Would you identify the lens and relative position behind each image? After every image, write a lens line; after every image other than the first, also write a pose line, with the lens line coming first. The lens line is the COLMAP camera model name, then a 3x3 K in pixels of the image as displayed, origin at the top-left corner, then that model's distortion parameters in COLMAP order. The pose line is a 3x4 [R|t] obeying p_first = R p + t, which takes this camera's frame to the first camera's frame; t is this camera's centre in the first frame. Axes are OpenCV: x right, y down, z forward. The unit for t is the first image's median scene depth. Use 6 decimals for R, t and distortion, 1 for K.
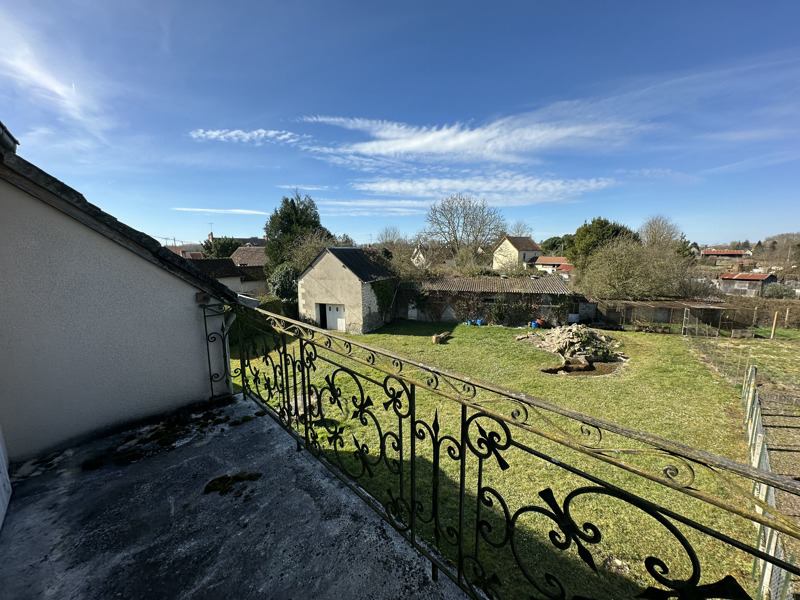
lens RADIAL K [[318.5, 0, 399.9], [0, 318.5, 299.7], [0, 0, 1]] dist [-0.001214, -0.000019]
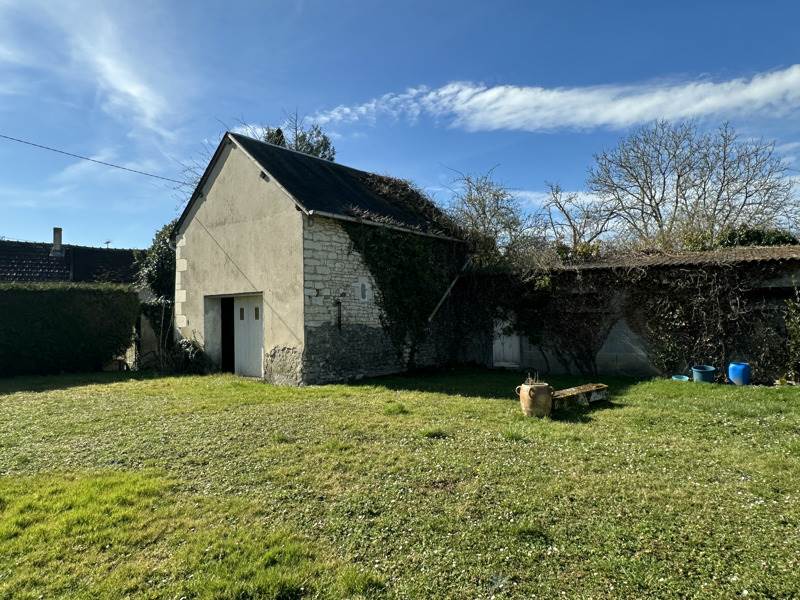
lens RADIAL K [[538.4, 0, 400.0], [0, 538.4, 300.8], [0, 0, 1]] dist [0.002501, -0.000175]
pose [[0.955042, -0.010143, -0.296298, 0.117799], [-0.039815, 0.985973, -0.162088, 0.103271], [0.293786, 0.166598, 0.941241, 0.497932]]
